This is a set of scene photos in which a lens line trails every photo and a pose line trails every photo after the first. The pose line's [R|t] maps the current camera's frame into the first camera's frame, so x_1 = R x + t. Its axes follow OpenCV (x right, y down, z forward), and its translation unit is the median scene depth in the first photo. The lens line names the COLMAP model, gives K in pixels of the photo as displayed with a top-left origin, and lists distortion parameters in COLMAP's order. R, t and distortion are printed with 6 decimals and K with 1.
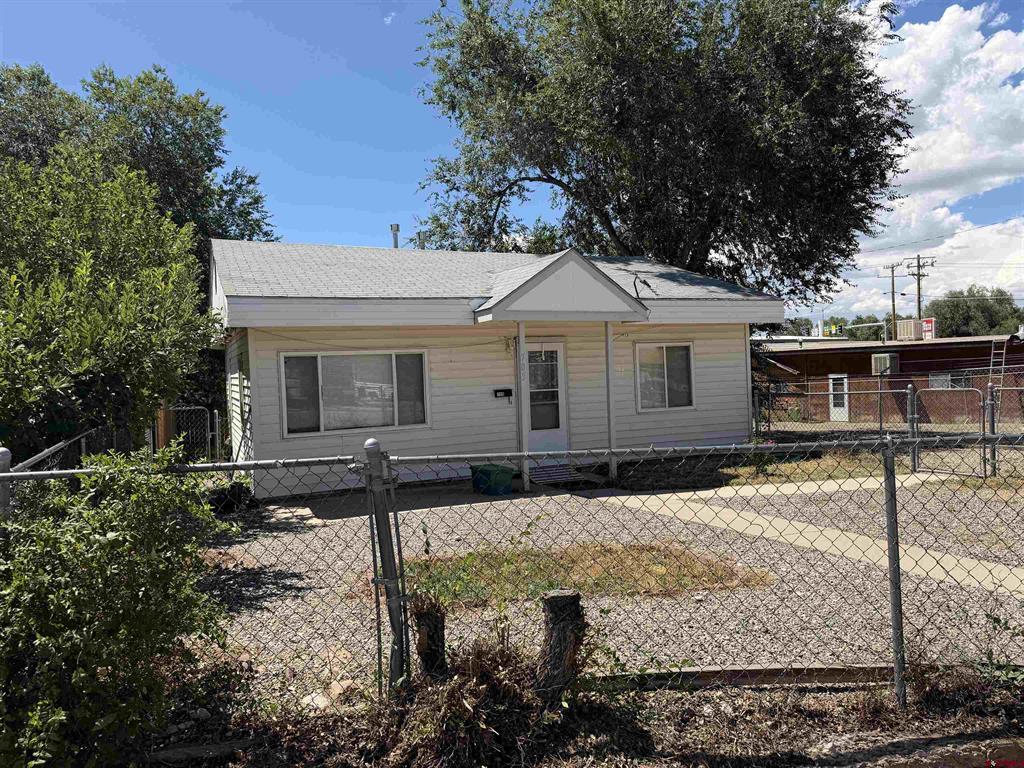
lens RADIAL K [[716.4, 0, 515.1], [0, 716.4, 381.0], [0, 0, 1]] dist [0.028451, -0.042246]
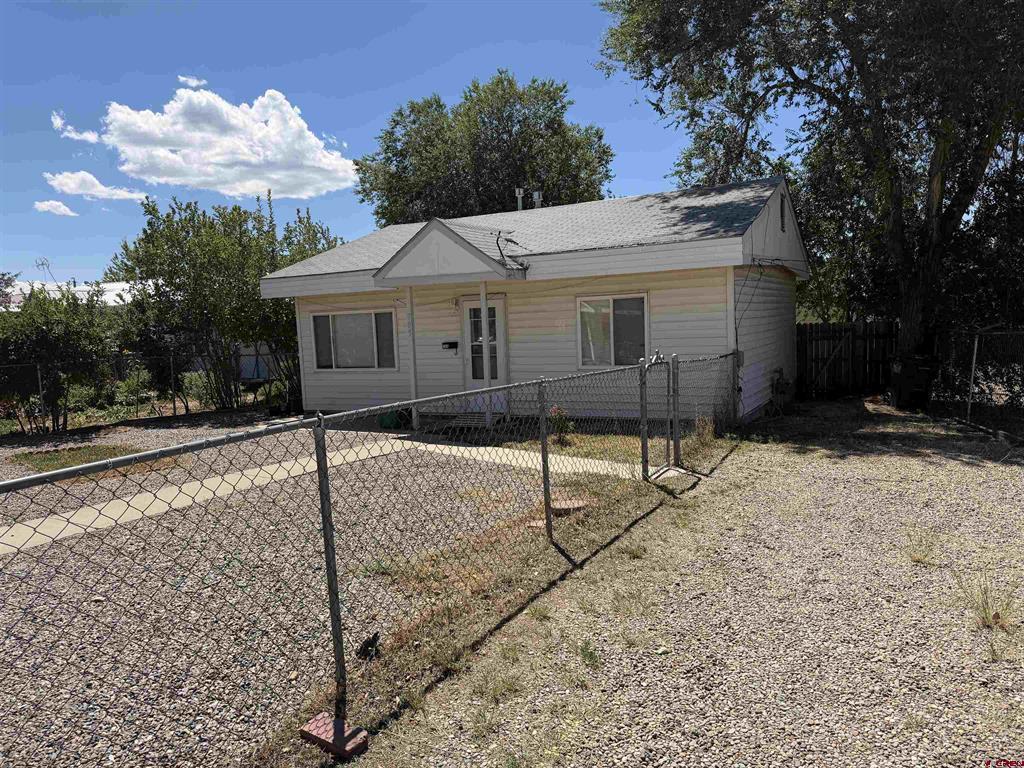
lens RADIAL K [[697.7, 0, 504.1], [0, 697.7, 385.3], [0, 0, 1]] dist [0.080154, -0.125623]
pose [[0.610468, 0.084264, -0.787546, 0.924387], [0.009046, 0.993518, 0.113315, -0.045497], [0.791989, -0.076300, 0.605749, 0.374935]]
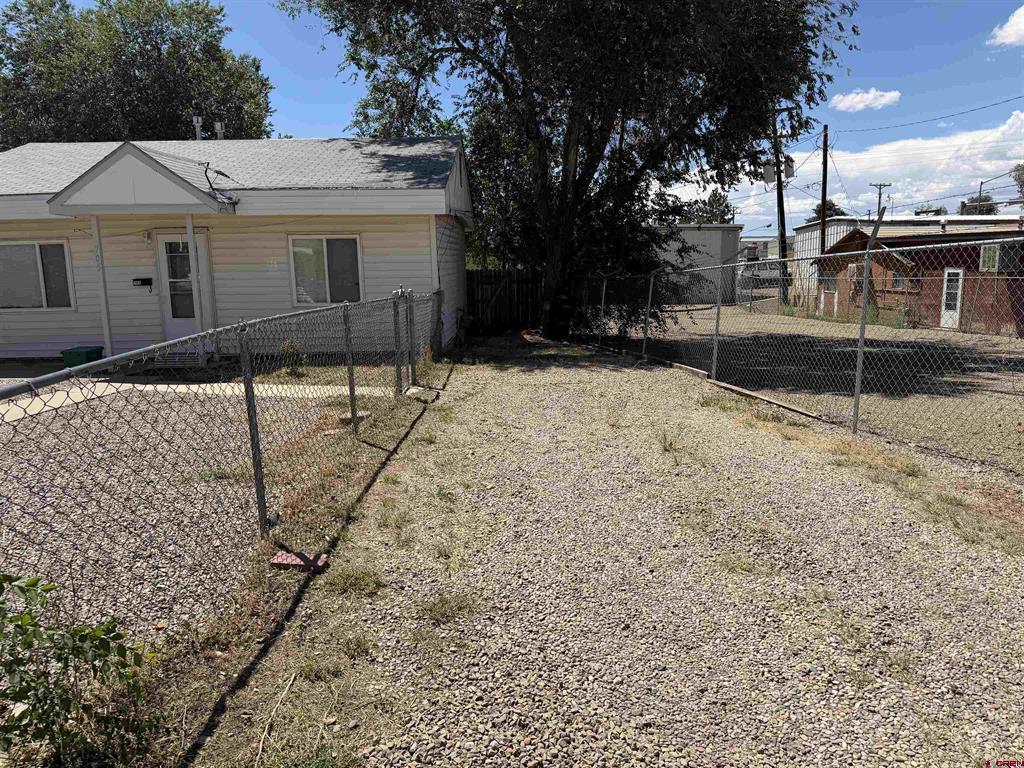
lens RADIAL K [[697.7, 0, 504.1], [0, 697.7, 385.3], [0, 0, 1]] dist [0.080154, -0.125623]
pose [[0.911261, 0.094857, -0.400756, 0.908605], [-0.022340, 0.983065, 0.181888, -0.035167], [0.411222, -0.156794, 0.897949, 0.243899]]
